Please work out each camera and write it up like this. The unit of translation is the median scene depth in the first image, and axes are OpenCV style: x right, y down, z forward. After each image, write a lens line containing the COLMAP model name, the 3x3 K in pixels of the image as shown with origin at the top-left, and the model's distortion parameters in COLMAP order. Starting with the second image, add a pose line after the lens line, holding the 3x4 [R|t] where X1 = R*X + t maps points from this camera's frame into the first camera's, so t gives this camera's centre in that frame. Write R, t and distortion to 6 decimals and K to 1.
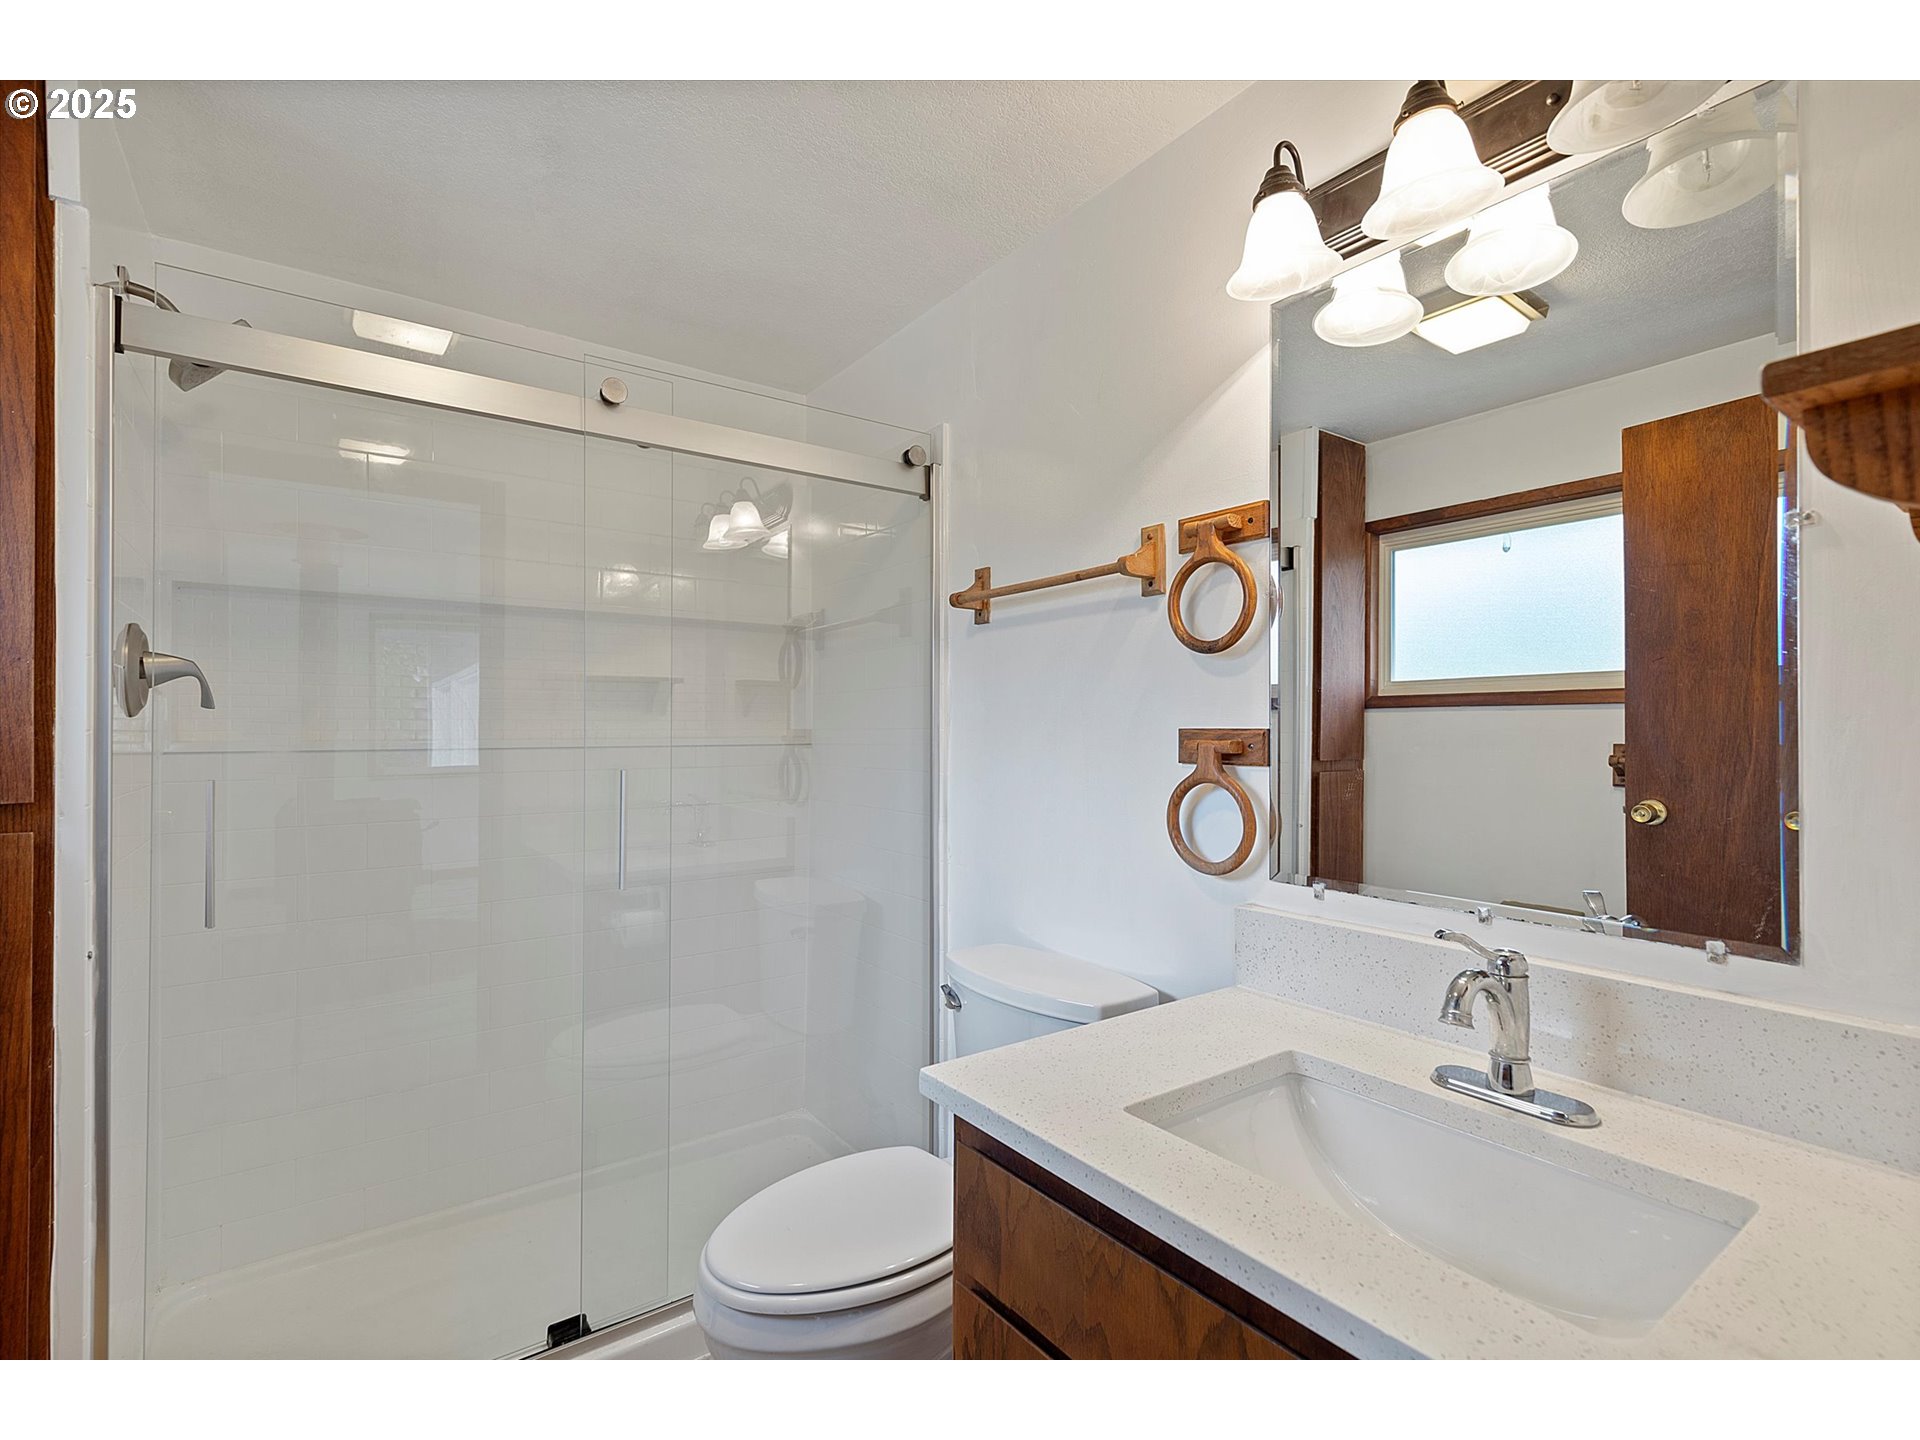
lens RADIAL K [[877.6, 0, 954.1], [0, 877.6, 725.9], [0, 0, 1]] dist [0.009727, -0.000734]
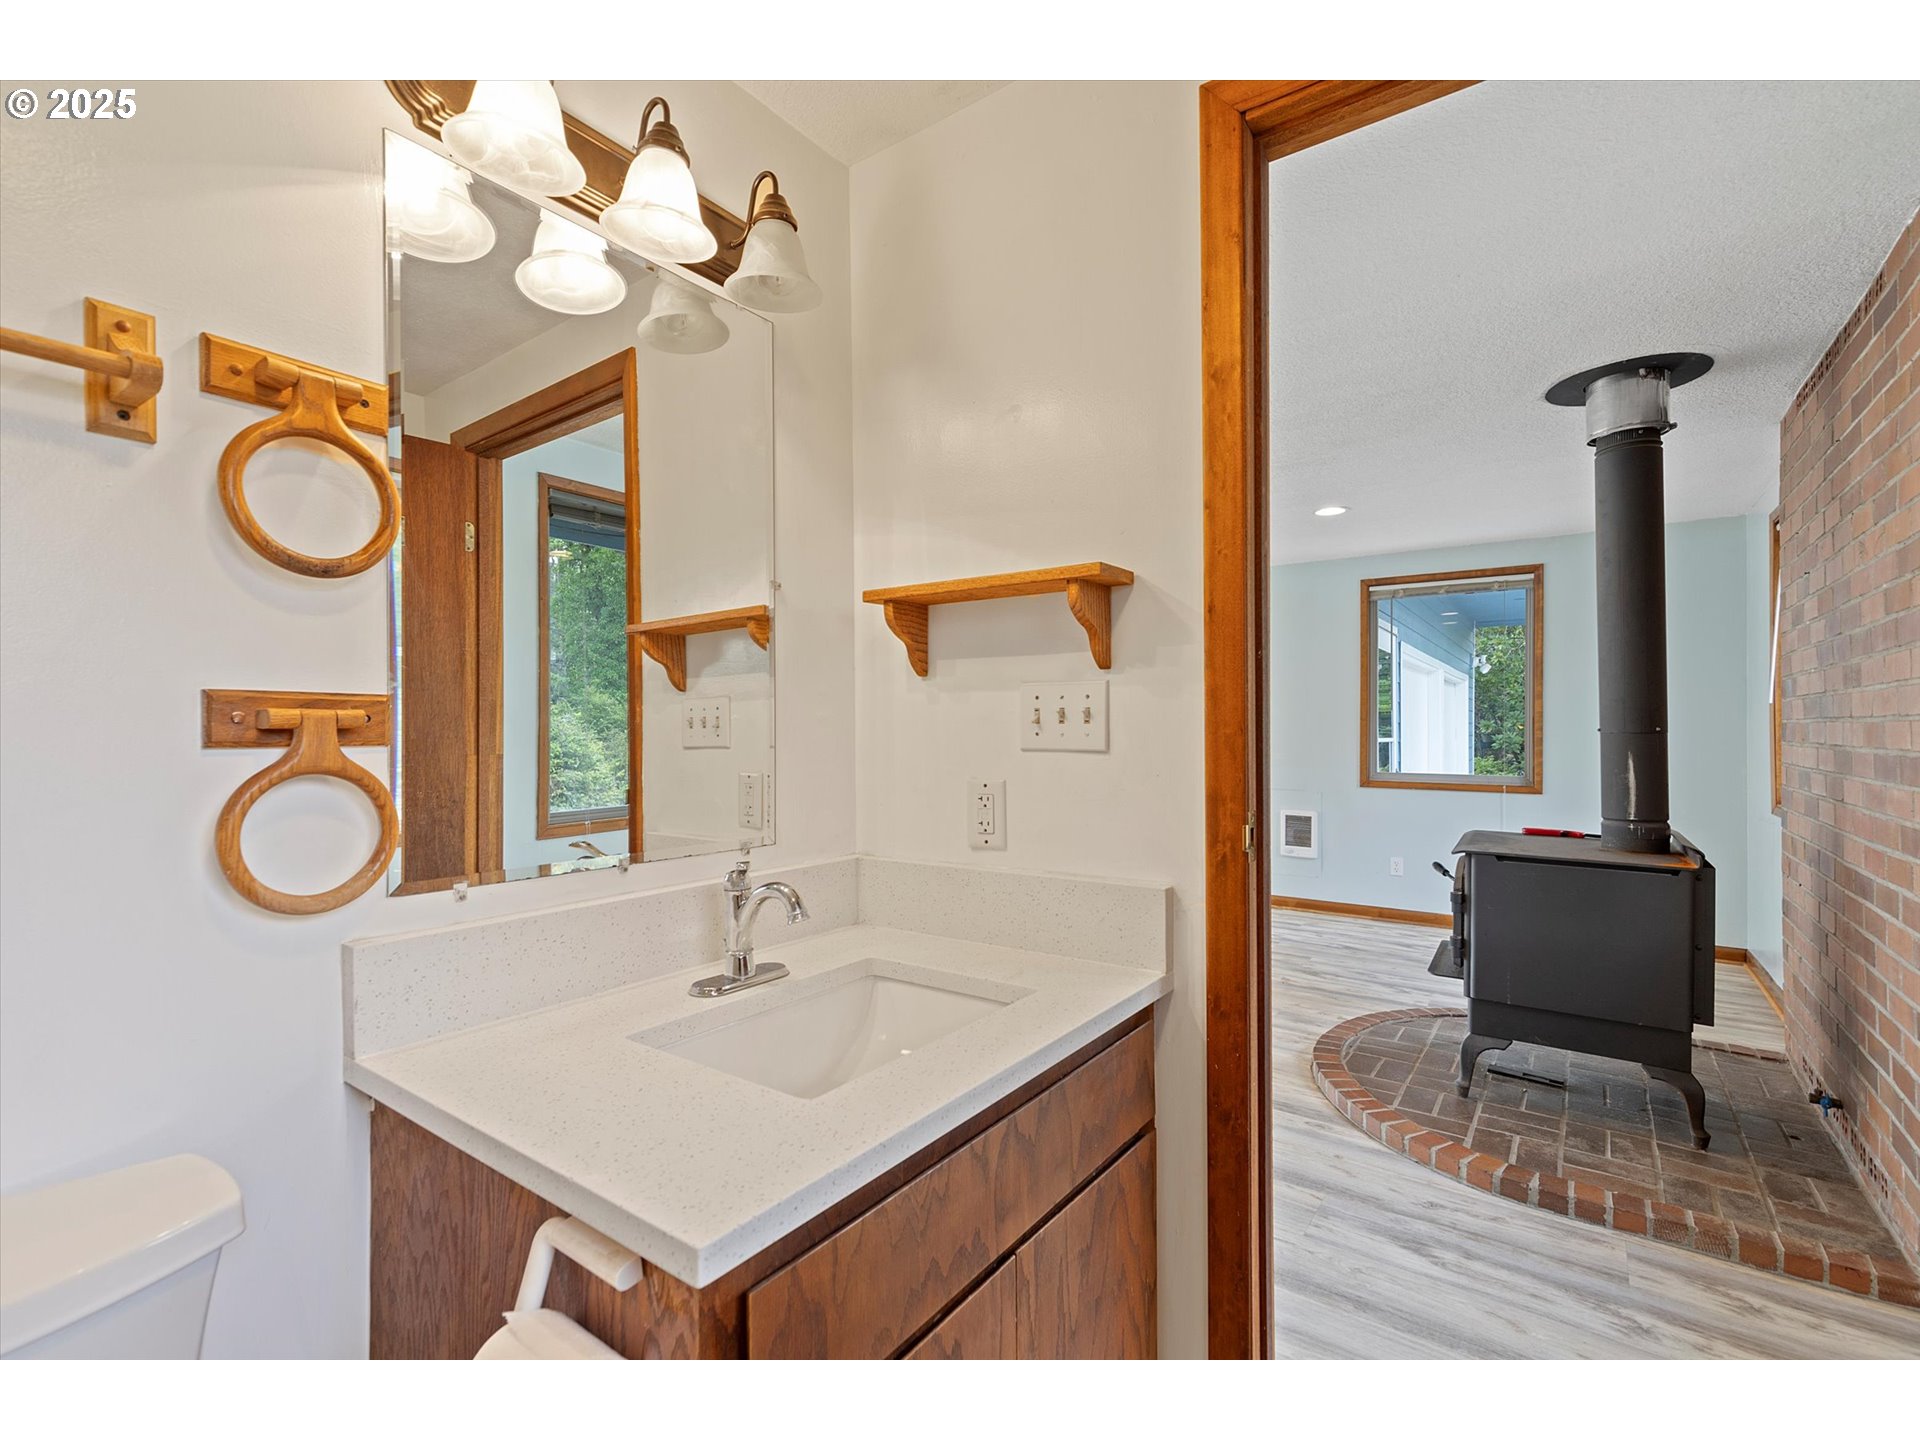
lens RADIAL K [[877.6, 0, 946.6], [0, 877.6, 723.2], [0, 0, 1]] dist [0.009727, -0.000734]
pose [[-0.309723, 0.004418, 0.950817, -0.550343], [-0.004124, 0.999974, -0.005990, 0.032551], [-0.950818, -0.005776, -0.309696, 0.862249]]
